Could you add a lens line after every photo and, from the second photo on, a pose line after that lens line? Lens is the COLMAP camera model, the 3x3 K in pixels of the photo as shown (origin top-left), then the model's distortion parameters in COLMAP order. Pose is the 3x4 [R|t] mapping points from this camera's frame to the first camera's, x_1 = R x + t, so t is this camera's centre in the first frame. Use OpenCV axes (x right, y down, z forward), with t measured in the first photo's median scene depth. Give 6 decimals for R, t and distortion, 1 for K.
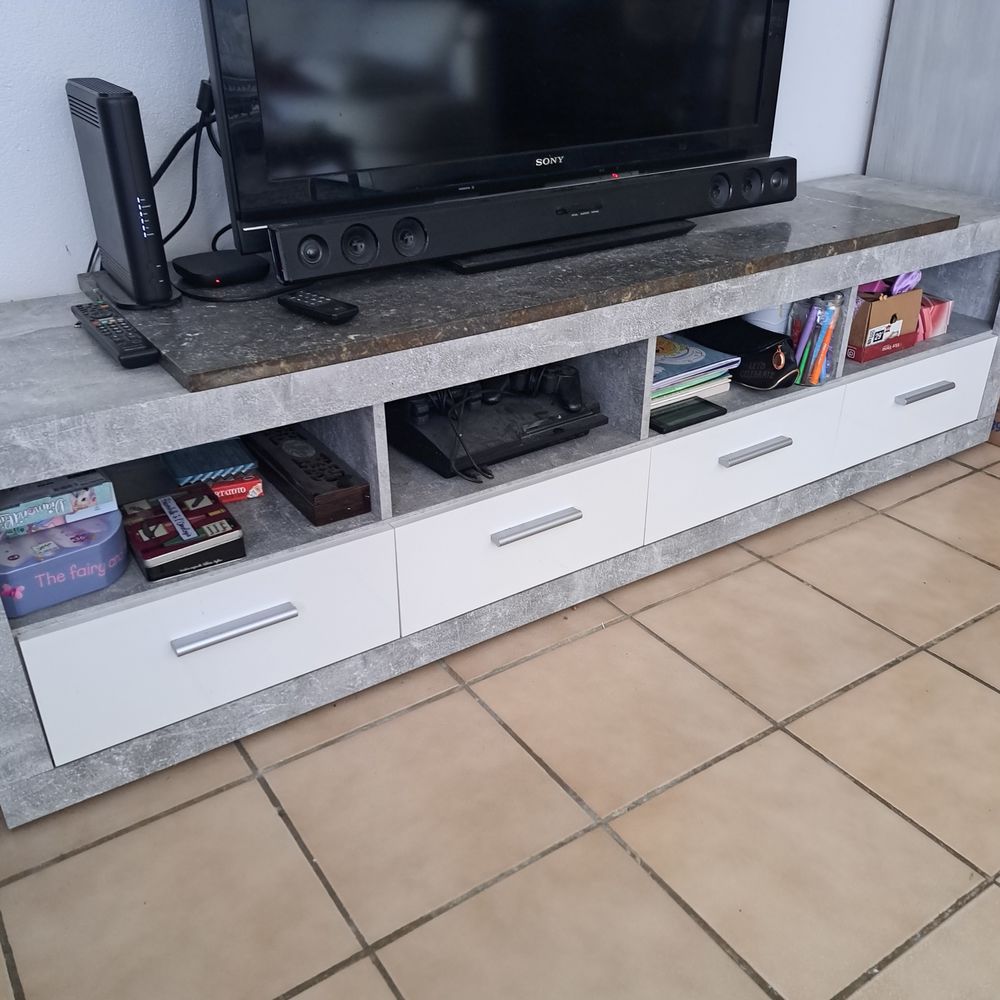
lens RADIAL K [[968.2, 0, 501.5], [0, 968.2, 526.2], [0, 0, 1]] dist [0.138328, -0.231955]
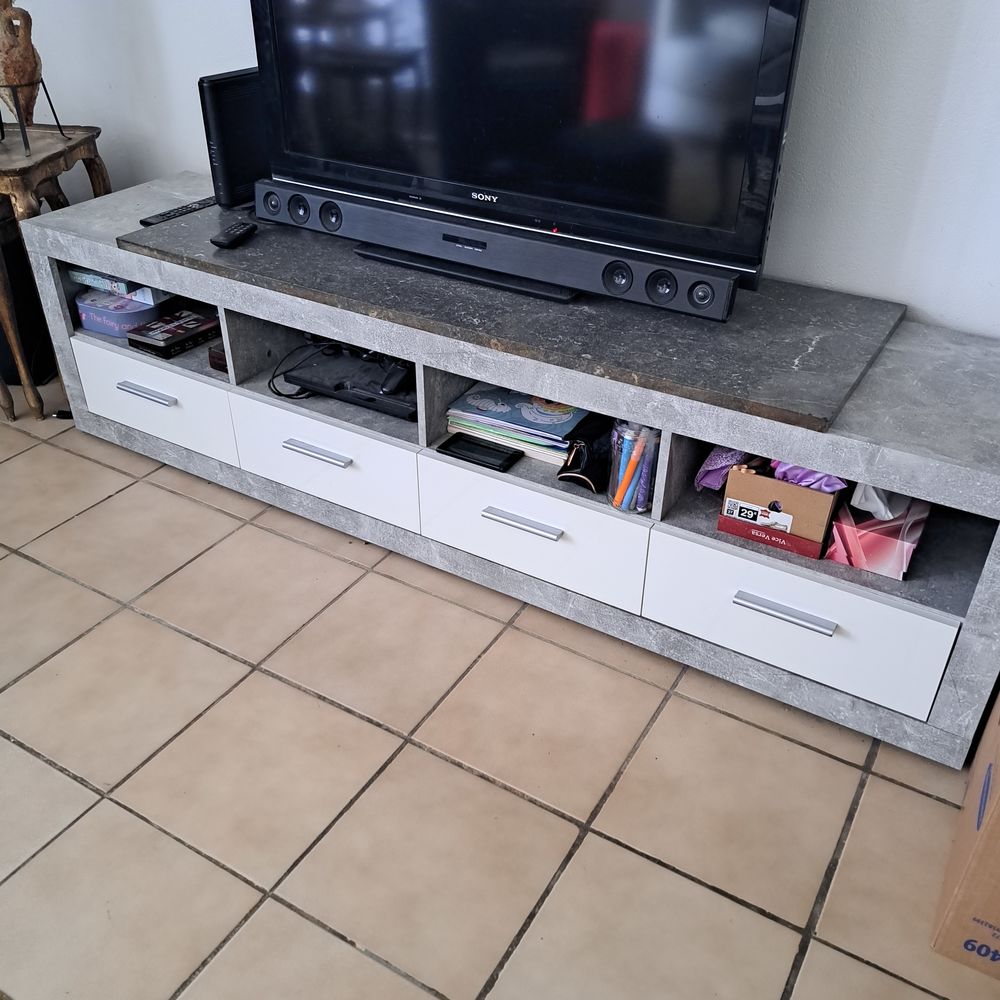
lens RADIAL K [[965.0, 0, 500.0], [0, 965.0, 500.0], [0, 0, 1]] dist [0.134574, -0.241413]
pose [[0.415503, 0.500767, -0.759335, 1.107350], [-0.452879, 0.837872, 0.304748, -0.434466], [0.788833, 0.217263, 0.574925, 0.439939]]
